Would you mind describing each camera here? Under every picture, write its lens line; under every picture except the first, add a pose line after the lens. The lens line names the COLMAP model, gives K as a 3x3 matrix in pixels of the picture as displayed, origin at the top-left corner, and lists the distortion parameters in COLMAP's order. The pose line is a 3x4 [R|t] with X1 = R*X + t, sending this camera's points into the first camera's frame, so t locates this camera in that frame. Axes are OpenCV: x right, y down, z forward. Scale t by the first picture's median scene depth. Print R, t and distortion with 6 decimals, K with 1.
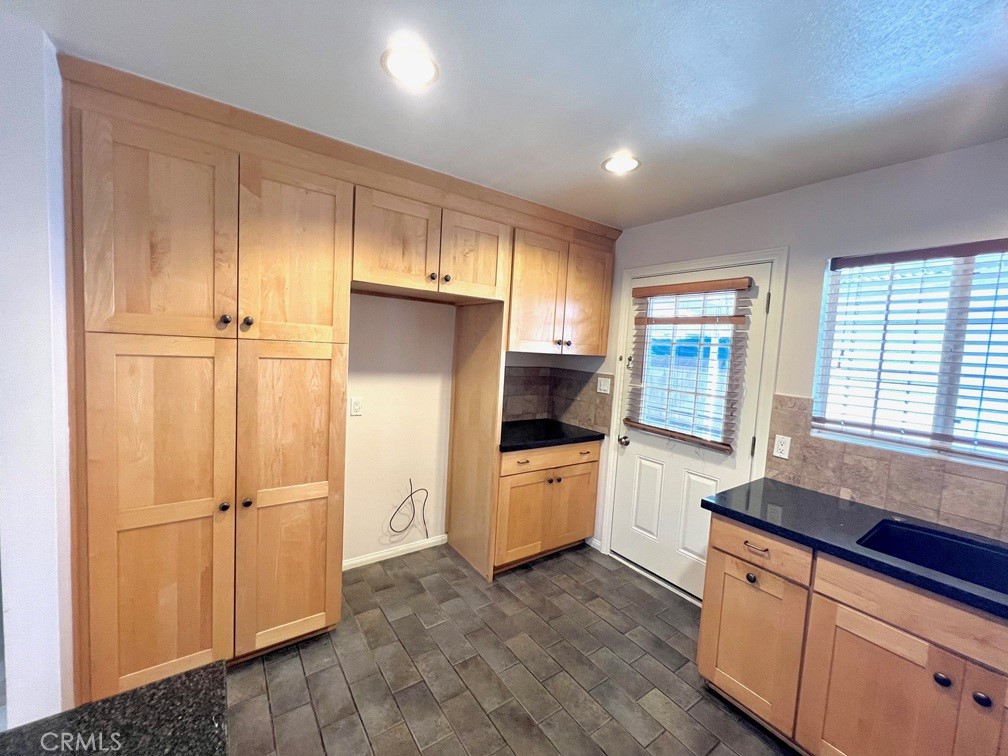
lens RADIAL K [[403.5, 0, 503.2], [0, 403.5, 373.3], [0, 0, 1]] dist [-0.002114, 0.000444]
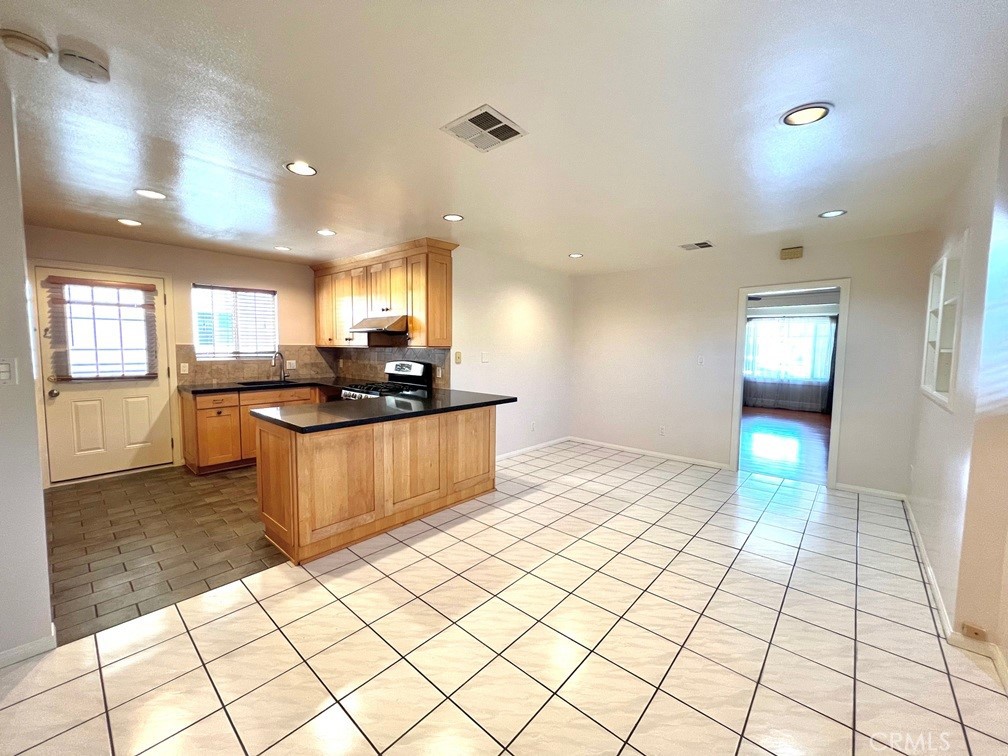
lens RADIAL K [[403.5, 0, 503.2], [0, 403.5, 373.3], [0, 0, 1]] dist [-0.002114, 0.000444]
pose [[-0.222767, -0.127759, 0.966464, -1.692922], [0.047582, 0.988769, 0.141675, -0.014979], [-0.973710, 0.077547, -0.214186, -0.178846]]
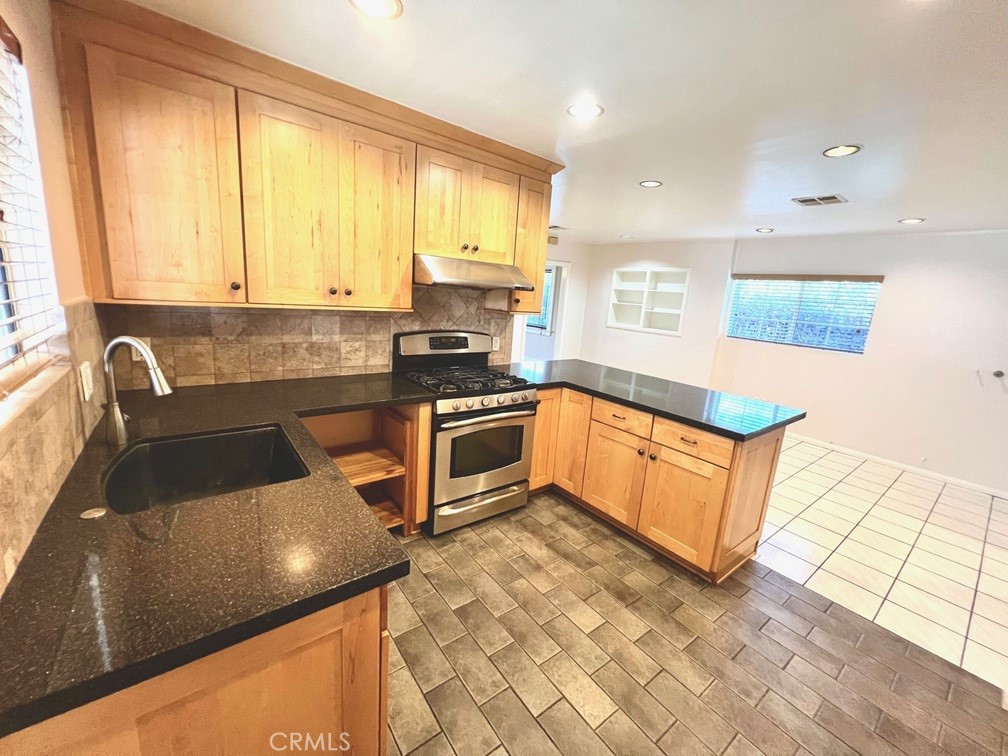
lens RADIAL K [[403.5, 0, 503.2], [0, 403.5, 373.3], [0, 0, 1]] dist [-0.002114, 0.000444]
pose [[-0.990947, -0.120889, -0.058388, 0.357363], [-0.132127, 0.955262, 0.264606, -0.045462], [0.023787, 0.269925, -0.962587, 1.169289]]
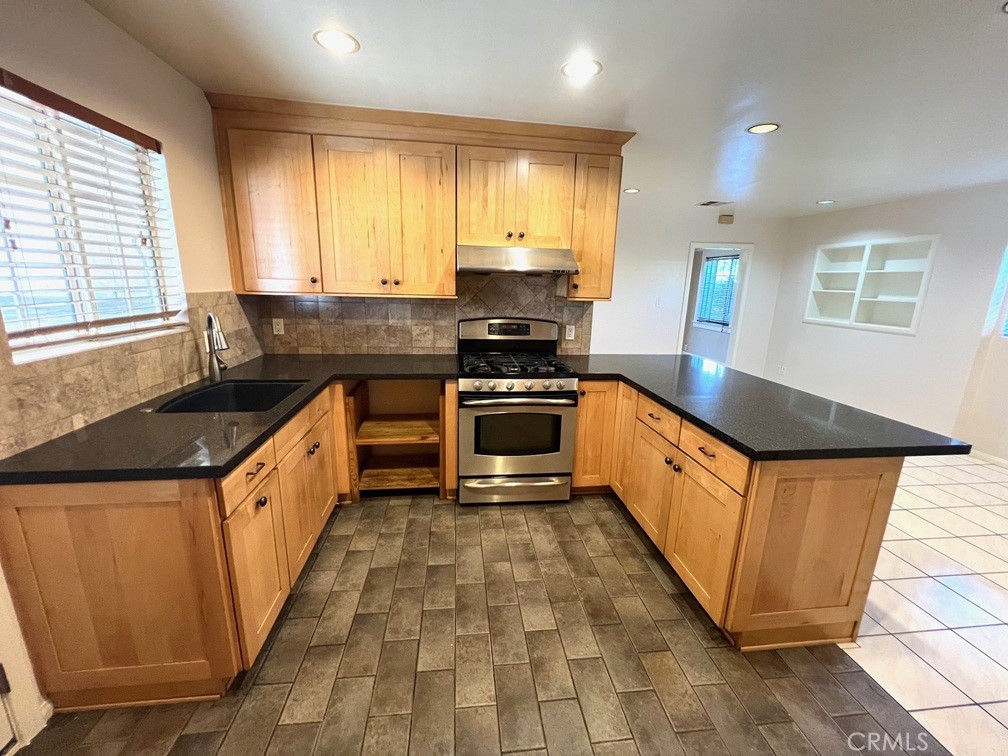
lens RADIAL K [[403.5, 0, 503.2], [0, 403.5, 373.3], [0, 0, 1]] dist [-0.002114, 0.000444]
pose [[-0.874559, -0.186910, 0.447450, -0.154530], [-0.043892, 0.949455, 0.310820, -0.052039], [-0.482929, 0.252191, -0.838558, 1.068189]]
